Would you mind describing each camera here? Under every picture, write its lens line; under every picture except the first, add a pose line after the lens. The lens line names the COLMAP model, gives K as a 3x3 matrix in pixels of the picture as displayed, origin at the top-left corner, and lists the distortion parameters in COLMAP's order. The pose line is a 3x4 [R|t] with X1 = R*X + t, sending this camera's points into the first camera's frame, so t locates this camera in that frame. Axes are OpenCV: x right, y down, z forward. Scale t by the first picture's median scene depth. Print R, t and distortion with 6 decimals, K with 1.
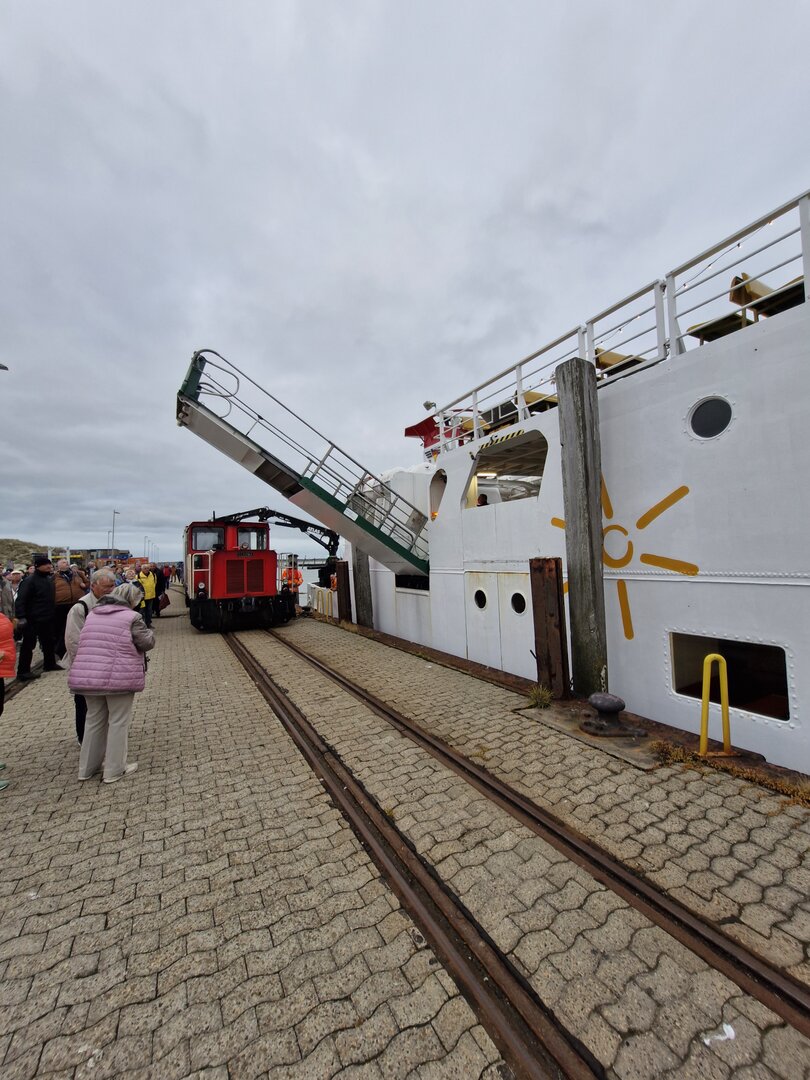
lens RADIAL K [[418.2, 0, 405.0], [0, 418.2, 540.0], [0, 0, 1]] dist [-0.000276, -0.000262]
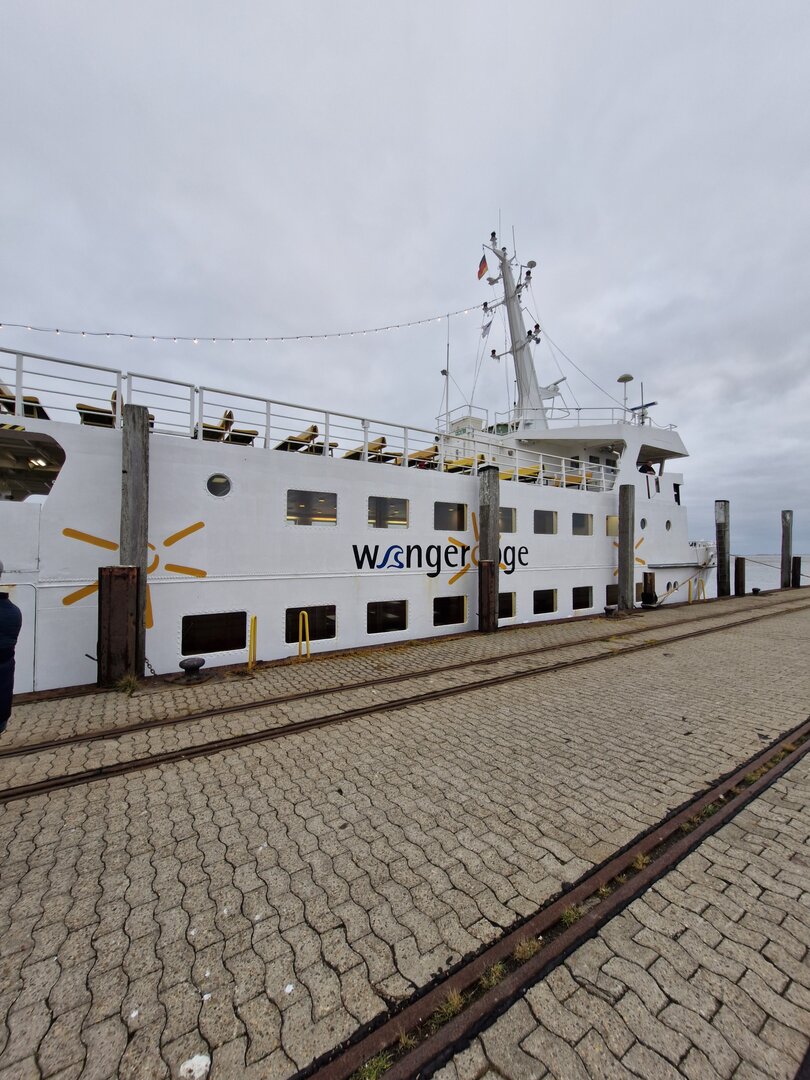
lens RADIAL K [[418.2, 0, 405.0], [0, 418.2, 540.0], [0, 0, 1]] dist [-0.000276, -0.000262]
pose [[-0.066859, 0.068512, 0.995407, -1.355071], [-0.031854, 0.996985, -0.070760, 0.039311], [-0.997254, -0.036439, -0.064475, 0.448267]]
